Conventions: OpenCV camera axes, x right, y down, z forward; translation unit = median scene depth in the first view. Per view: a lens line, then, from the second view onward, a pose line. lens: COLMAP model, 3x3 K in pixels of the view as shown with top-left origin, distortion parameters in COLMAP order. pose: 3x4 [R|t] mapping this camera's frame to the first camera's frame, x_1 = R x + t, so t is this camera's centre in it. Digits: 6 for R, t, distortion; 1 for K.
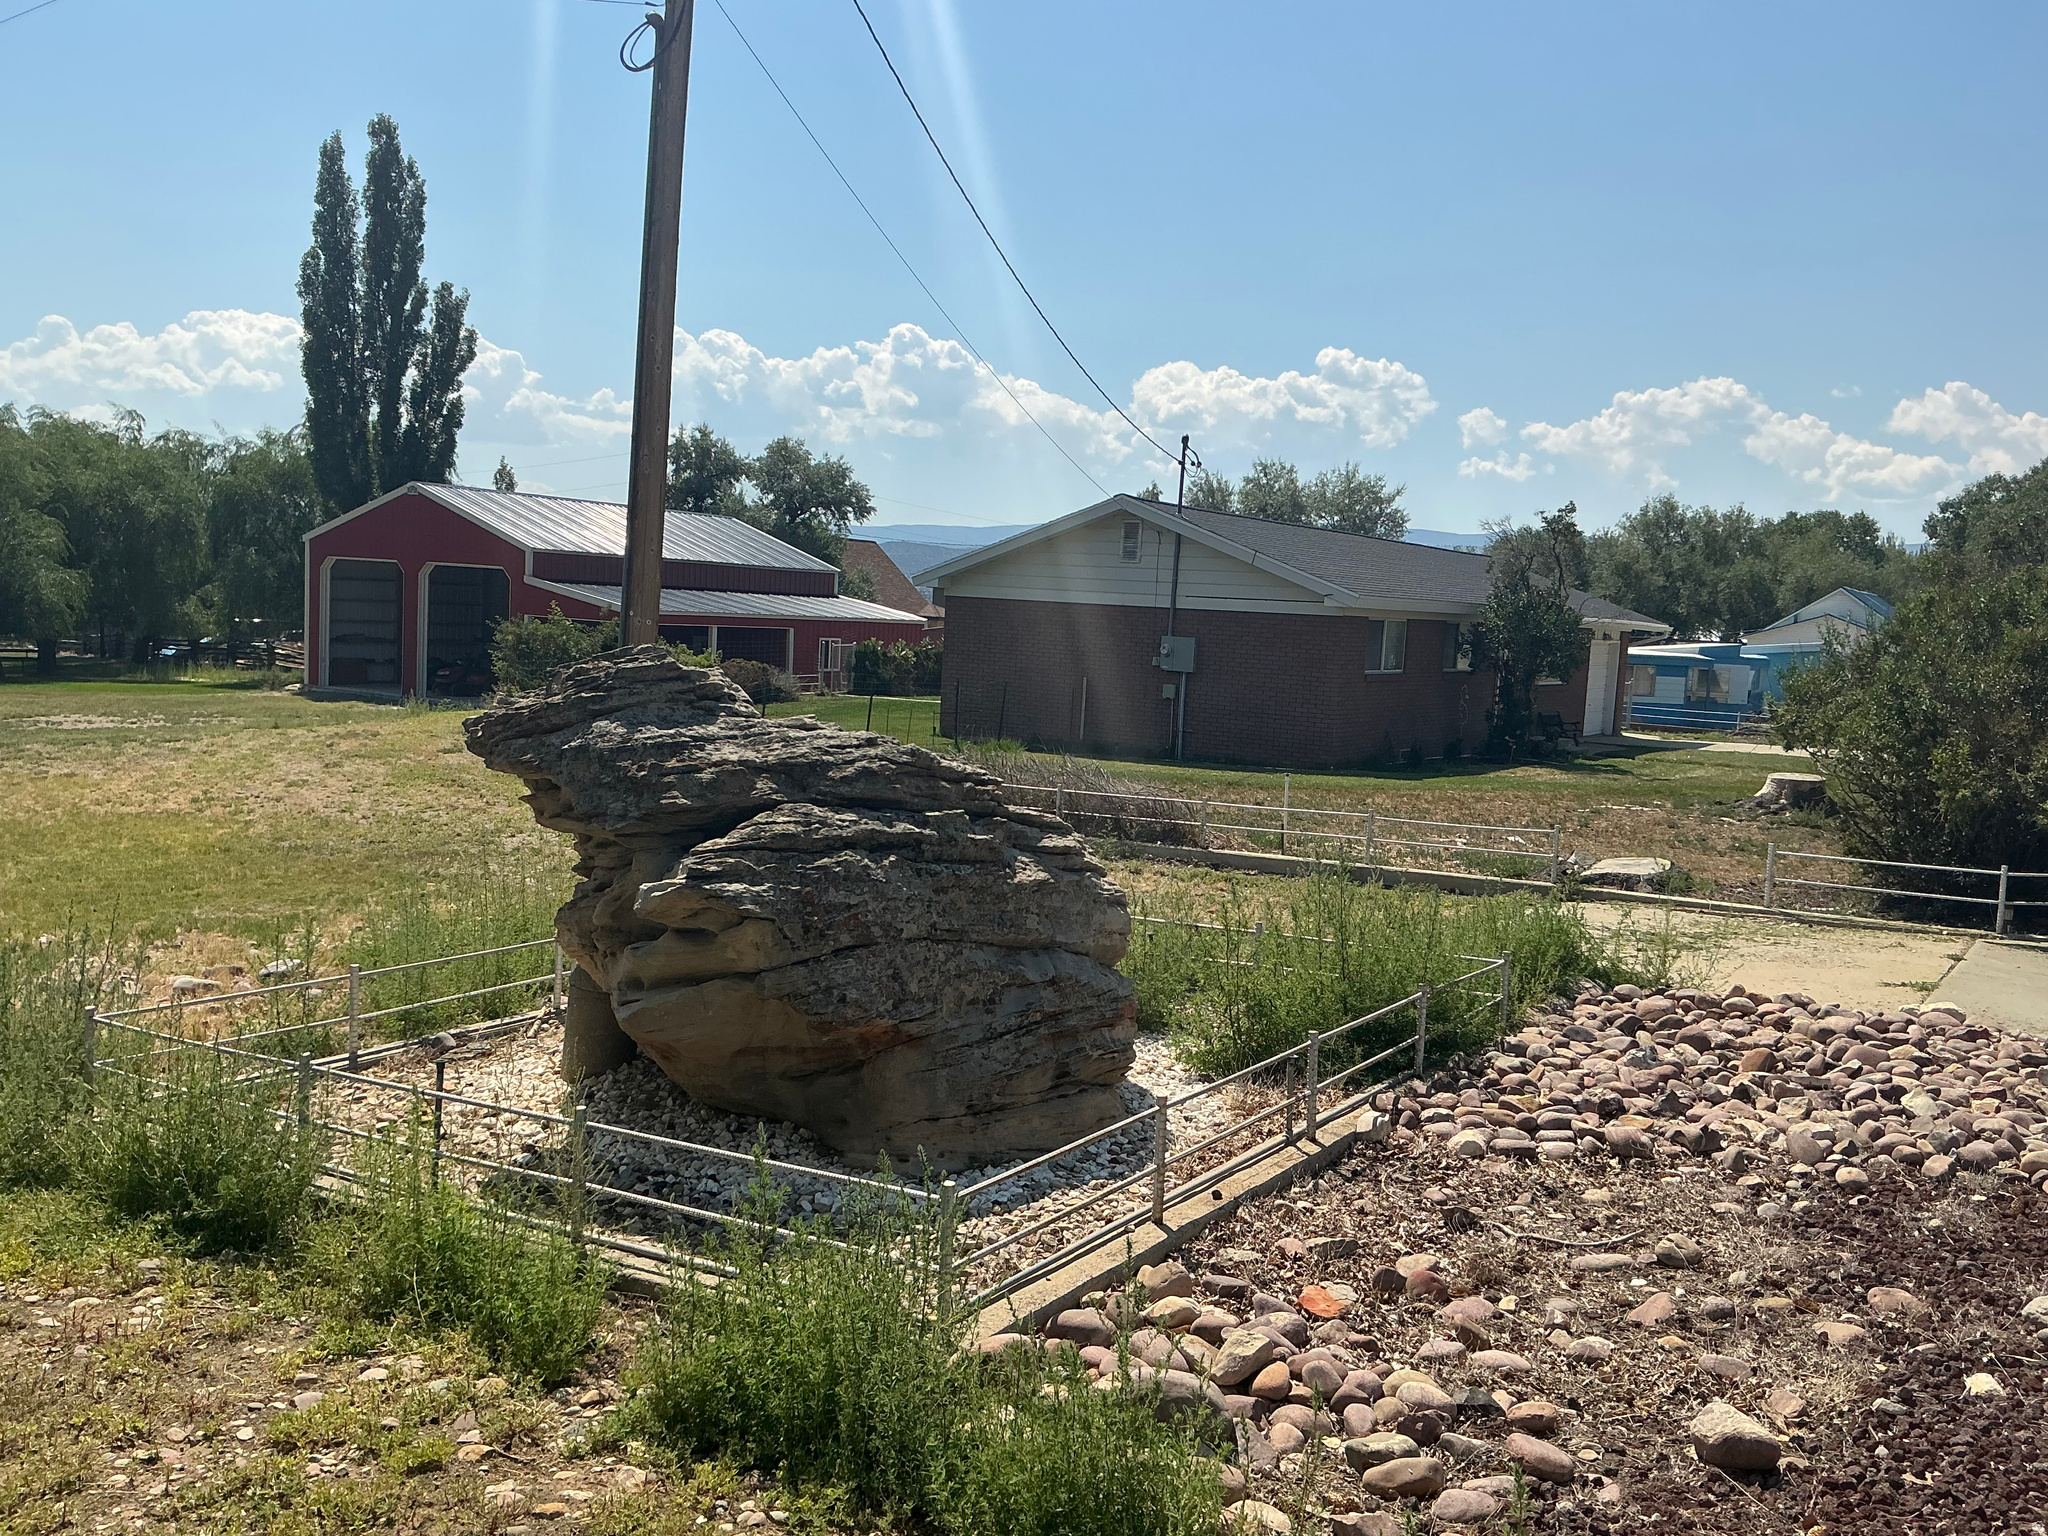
lens RADIAL K [[1729.2, 0, 1028.3], [0, 1729.2, 781.5], [0, 0, 1]] dist [0.148365, -0.322844]
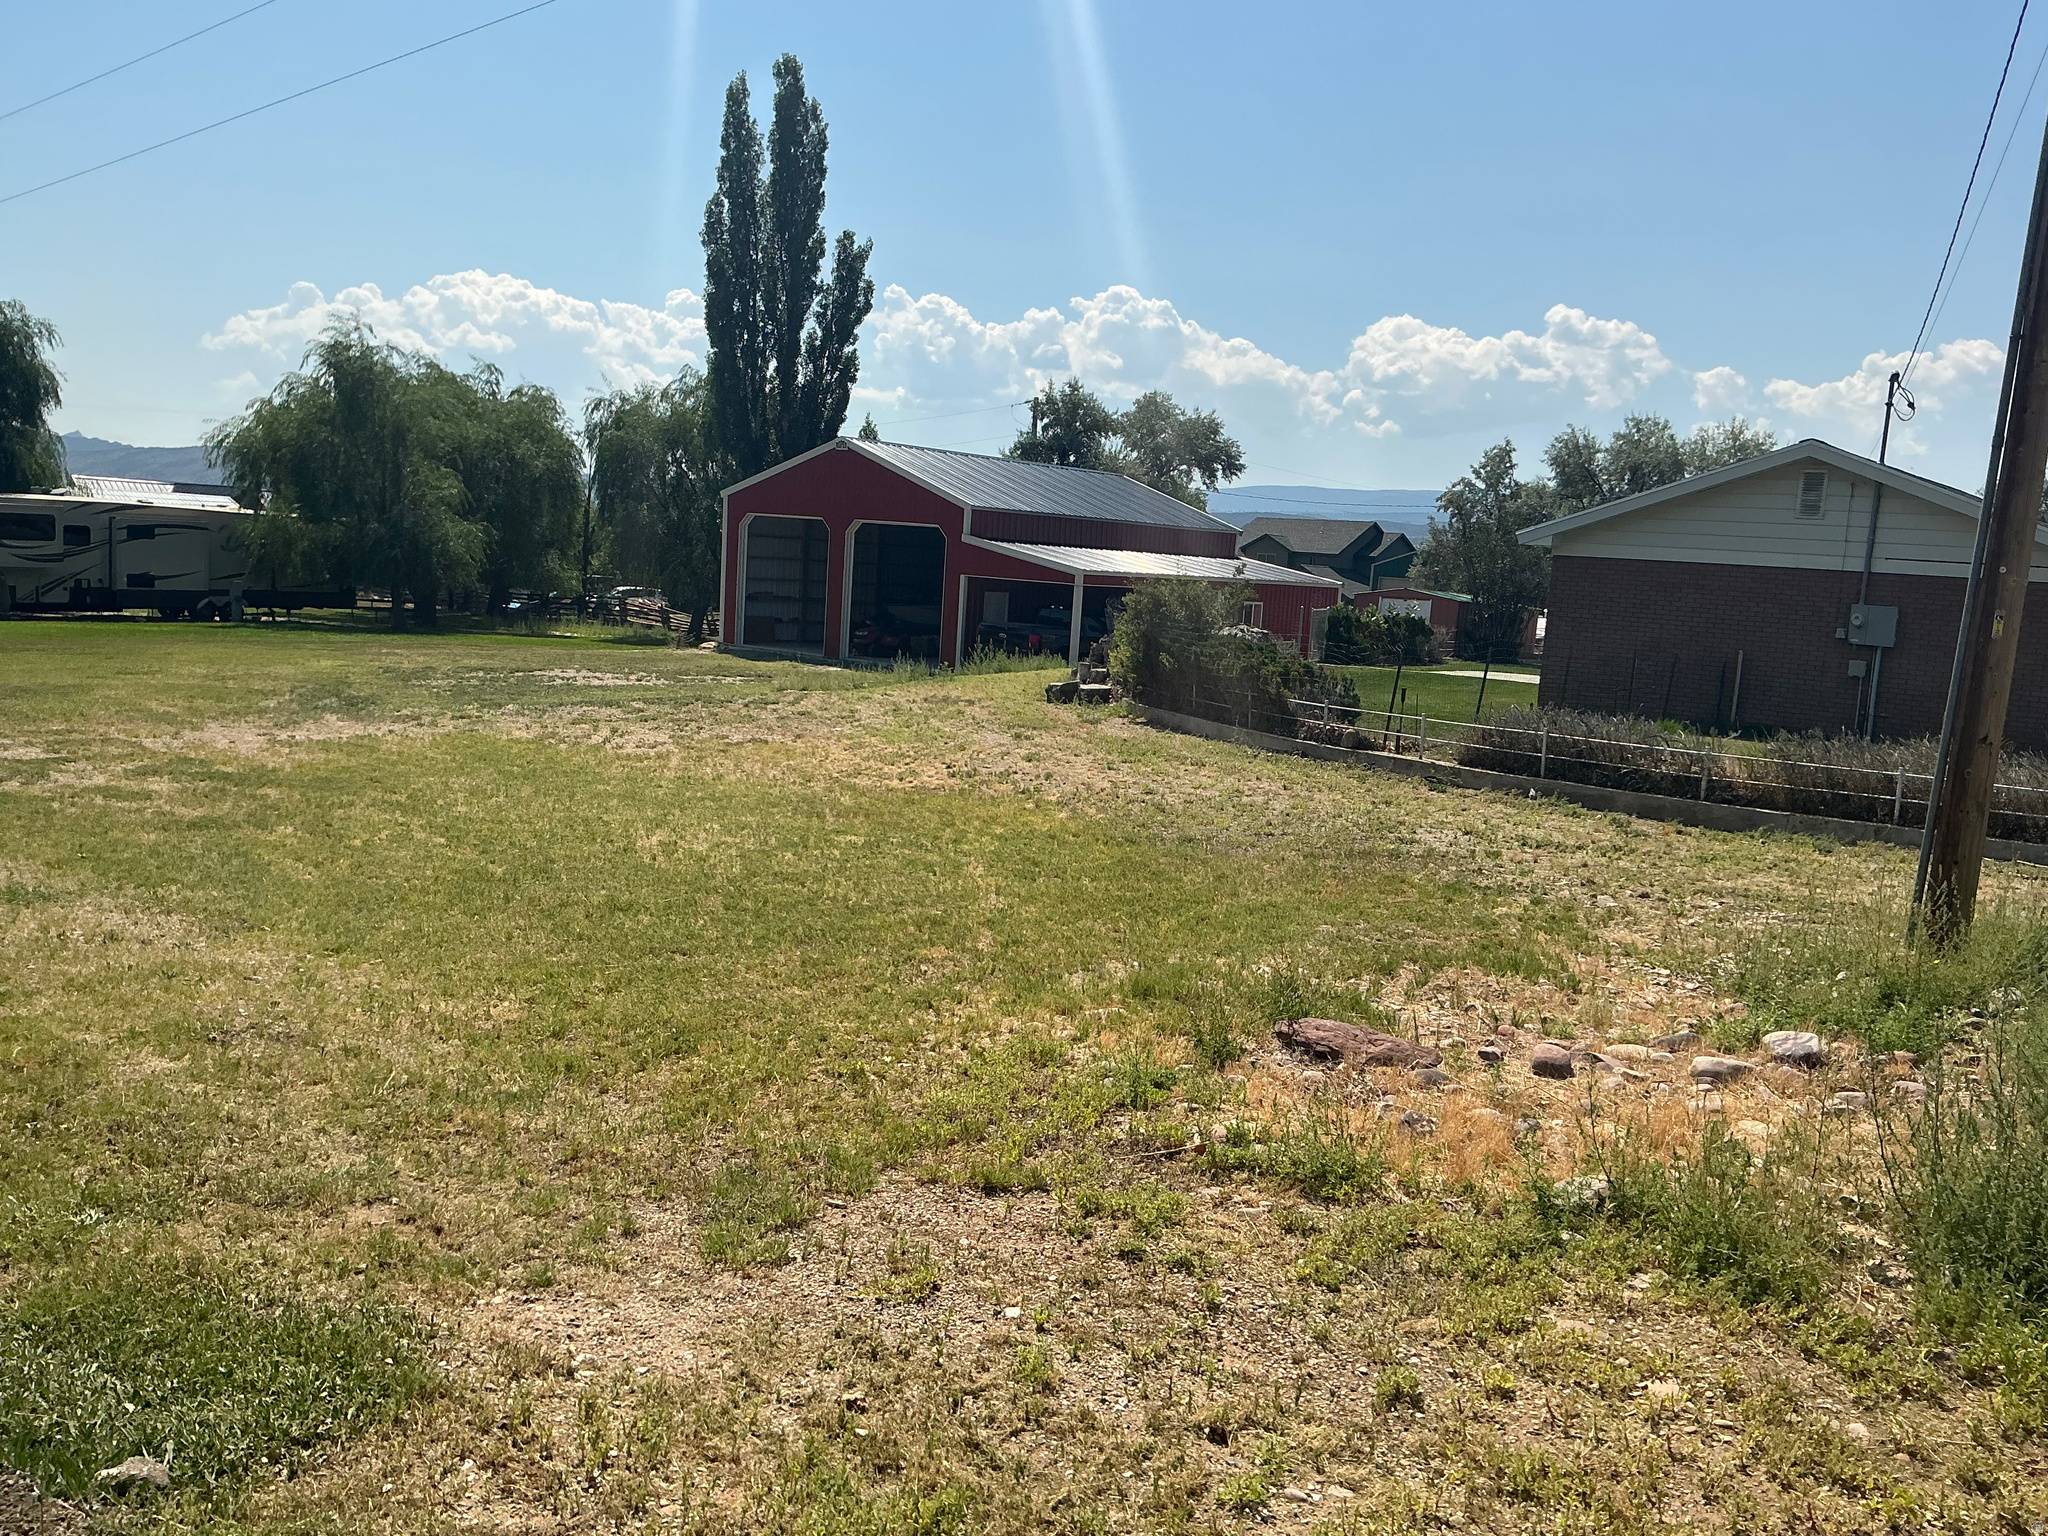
lens RADIAL K [[1690.8, 0, 1021.4], [0, 1690.8, 807.3], [0, 0, 1]] dist [0.126561, -0.215783]
pose [[0.994741, 0.026067, -0.099054, -0.186641], [-0.022201, 0.998956, 0.039931, -0.005170], [0.099991, -0.037522, 0.994281, 0.071130]]
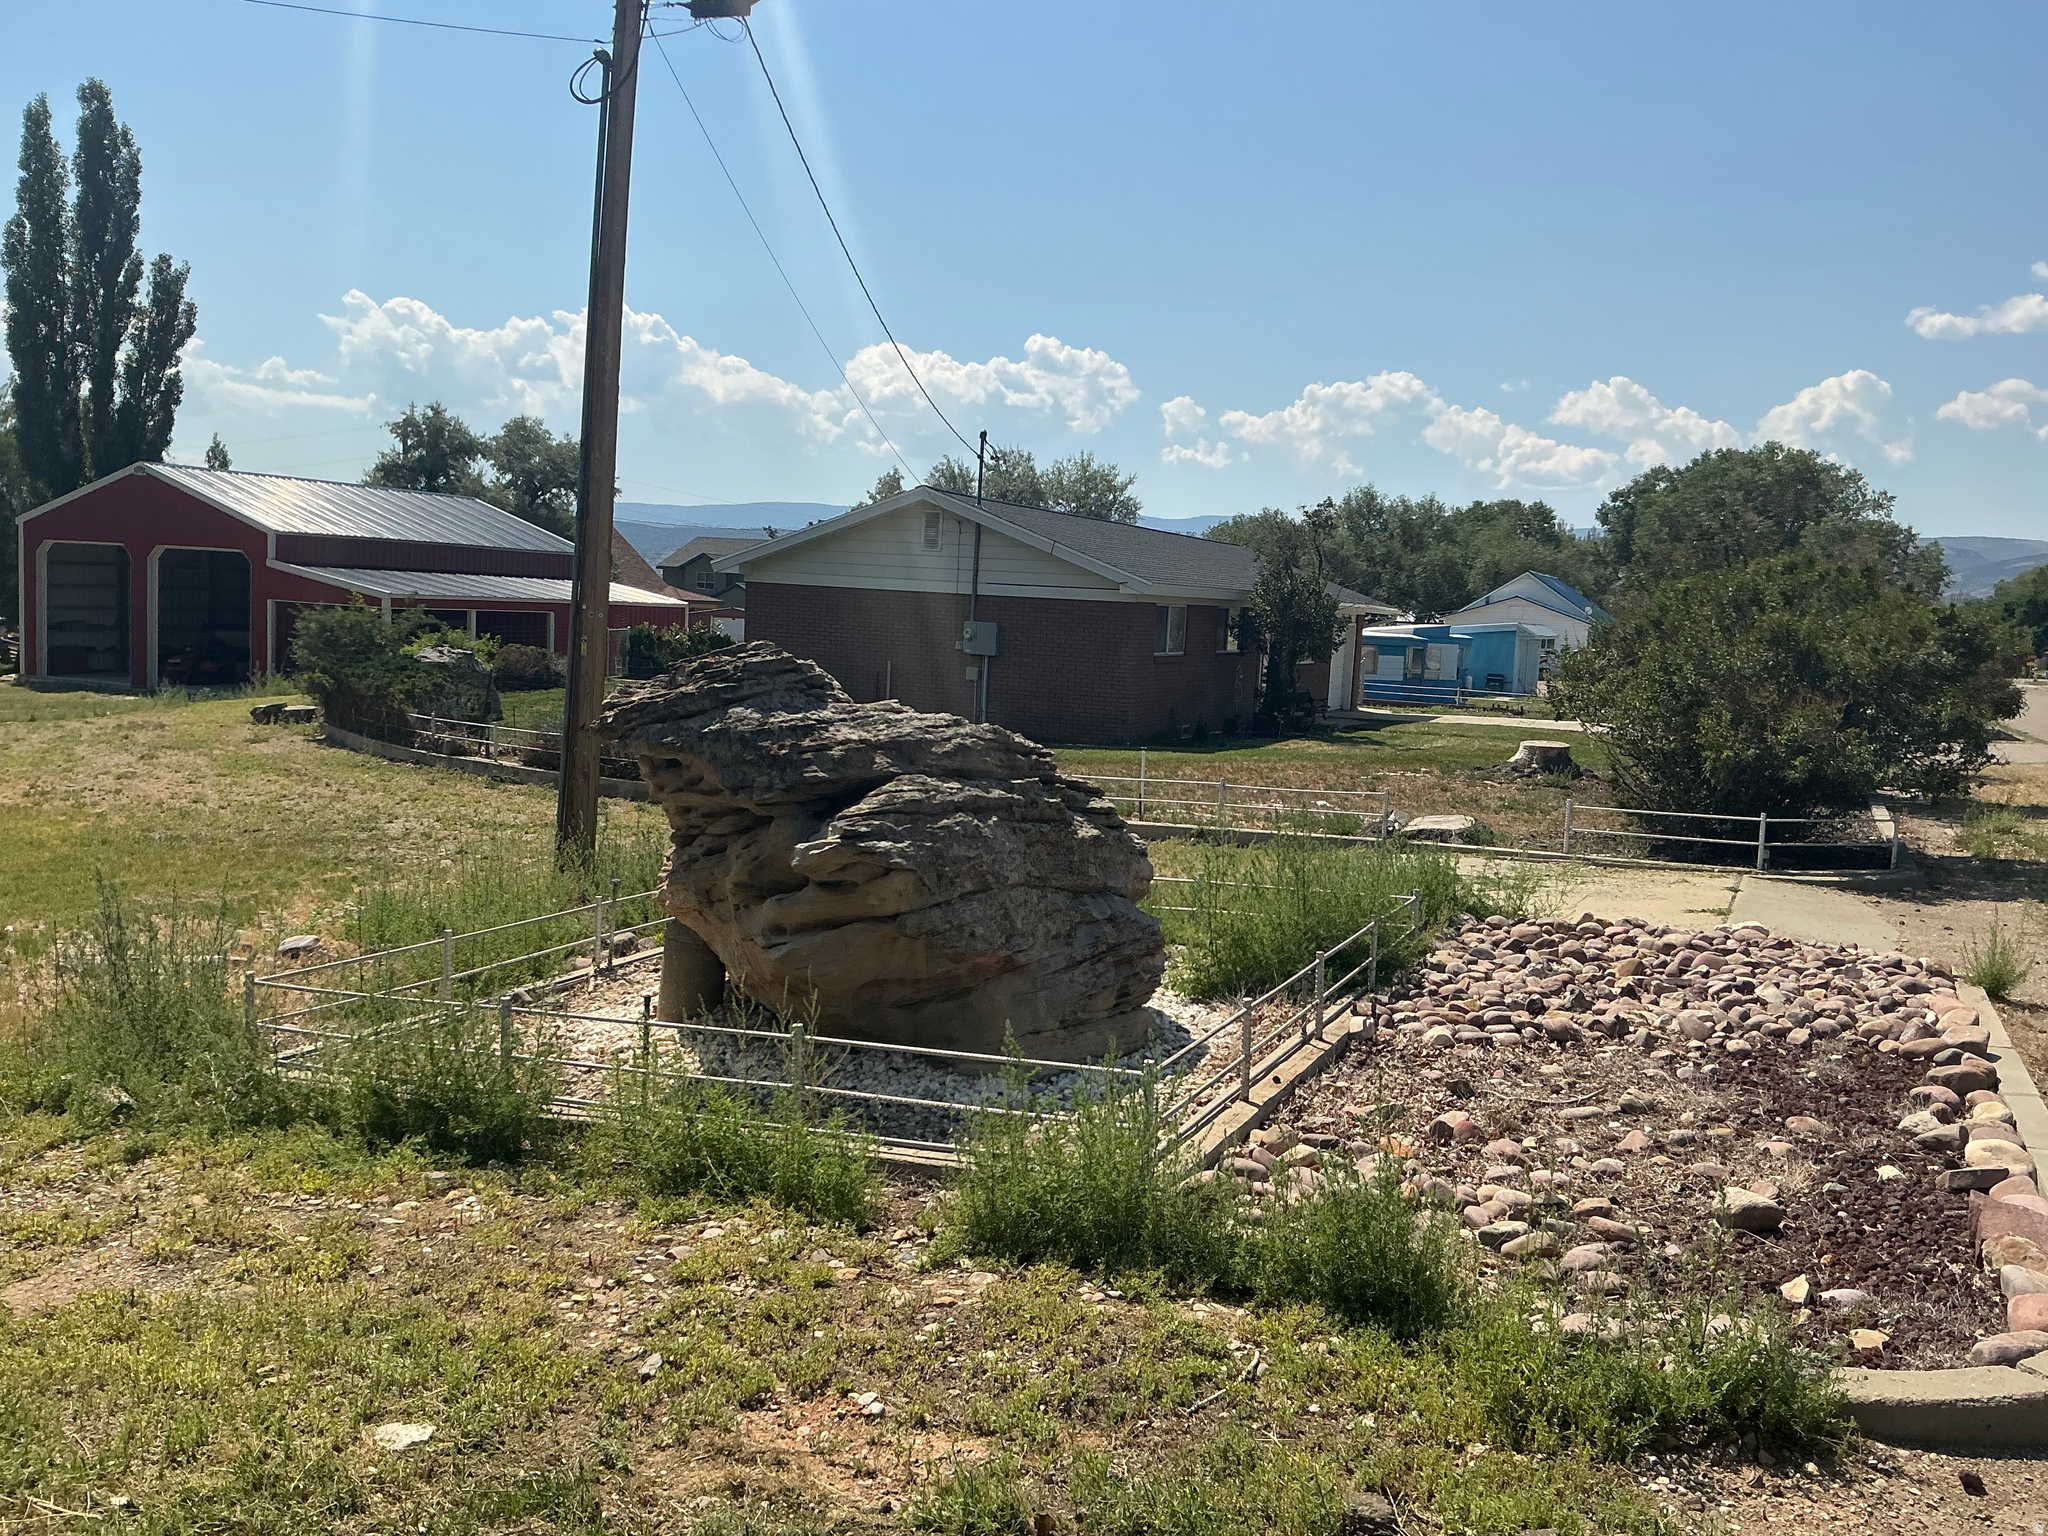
lens RADIAL K [[1723.6, 0, 1023.2], [0, 1723.6, 776.4], [0, 0, 1]] dist [0.153561, -0.318022]
pose [[0.986589, -0.019676, 0.162035, -0.040873], [0.018324, 0.999784, 0.009837, 0.000594], [-0.162194, -0.006736, 0.986736, -0.030010]]
